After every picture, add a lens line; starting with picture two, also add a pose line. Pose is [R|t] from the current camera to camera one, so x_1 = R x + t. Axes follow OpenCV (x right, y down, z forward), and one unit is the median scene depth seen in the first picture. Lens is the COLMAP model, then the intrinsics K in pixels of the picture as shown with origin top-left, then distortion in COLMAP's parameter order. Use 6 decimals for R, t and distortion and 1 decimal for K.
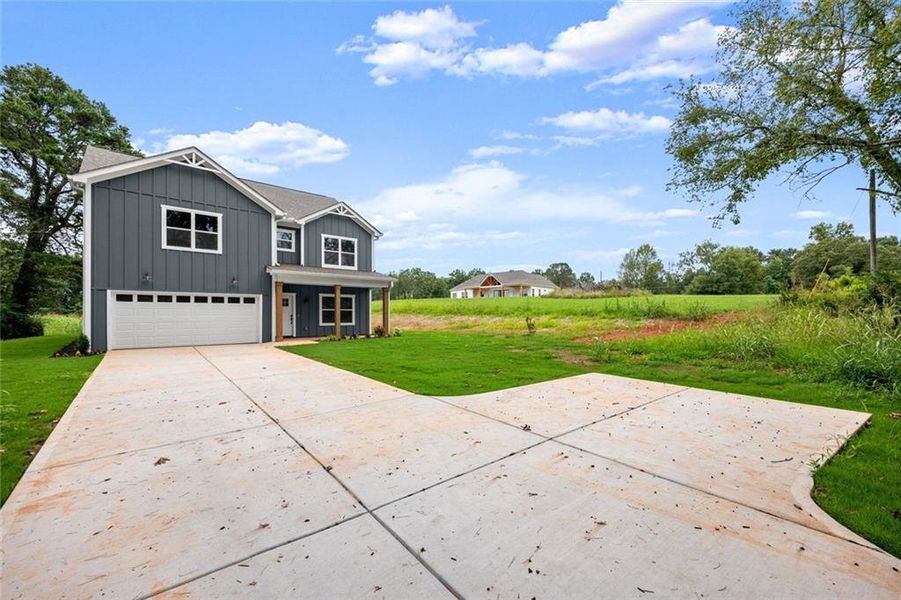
lens RADIAL K [[373.5, 0, 453.5], [0, 373.5, 313.5], [0, 0, 1]] dist [-0.000355, 0.000198]
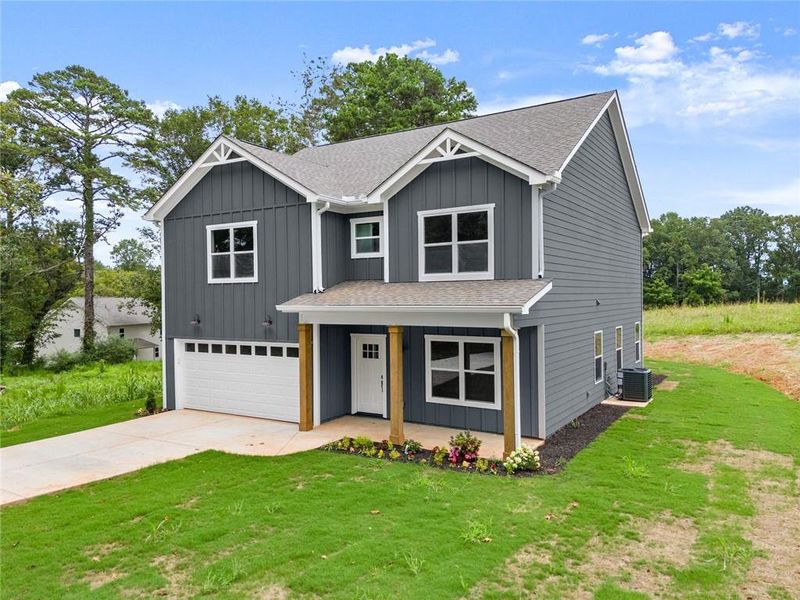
lens RADIAL K [[583.4, 0, 402.5], [0, 583.4, 301.2], [0, 0, 1]] dist [0.033561, -0.001816]
pose [[0.302243, 0.009776, -0.953181, 0.362347], [0.019783, 0.999668, 0.016526, -0.113689], [0.953025, -0.023852, 0.301950, 0.771597]]
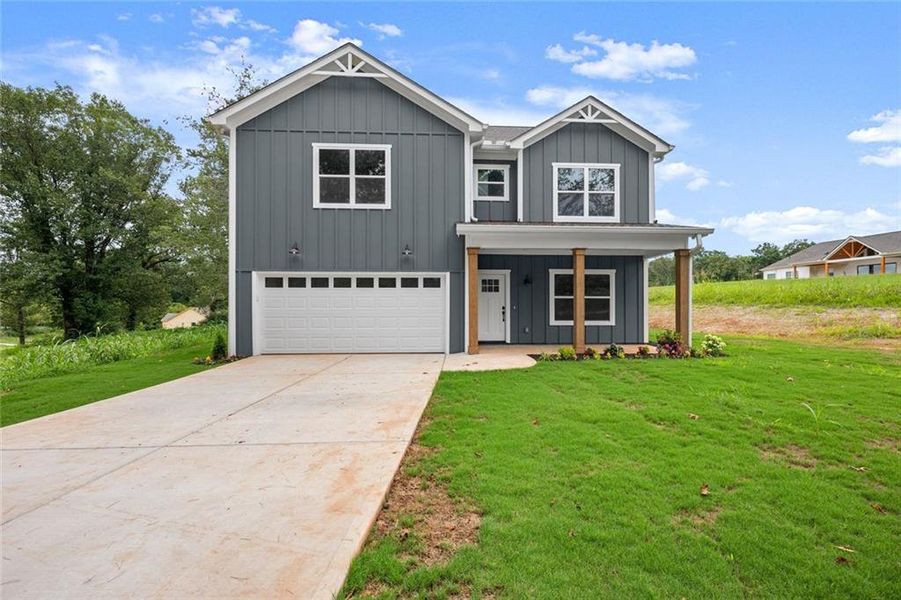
lens RADIAL K [[373.5, 0, 457.5], [0, 373.5, 306.7], [0, 0, 1]] dist [-0.000355, 0.000198]
pose [[0.786788, 0.004000, -0.617210, -0.120387], [0.001422, 0.999965, 0.008293, -0.000503], [0.617221, -0.007402, 0.786755, 0.477019]]
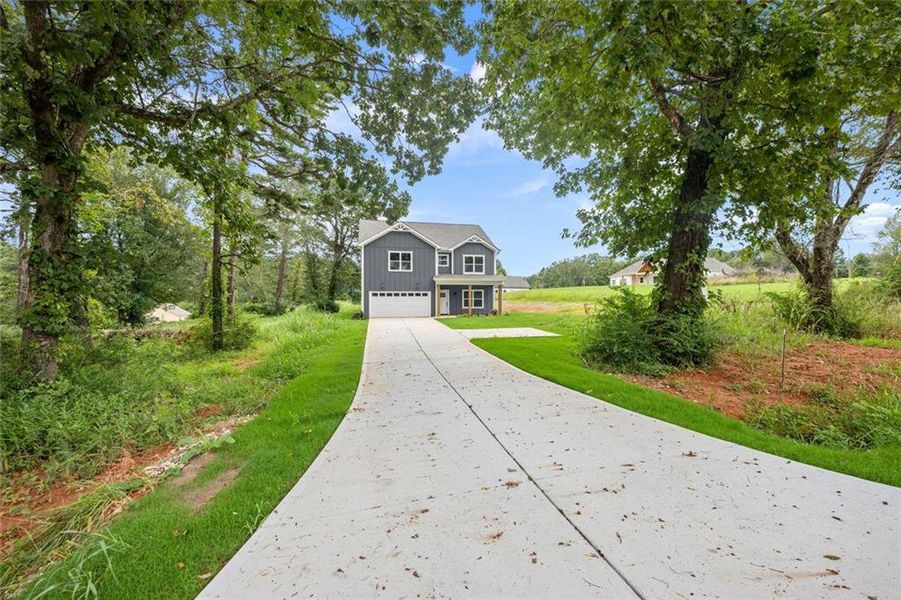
lens RADIAL K [[373.5, 0, 451.6], [0, 373.5, 295.6], [0, 0, 1]] dist [-0.000355, 0.000198]
pose [[0.877698, -0.006157, -0.479175, 0.429280], [0.002714, 0.999965, -0.007878, -0.012597], [0.479207, 0.005614, 0.877684, -0.537655]]
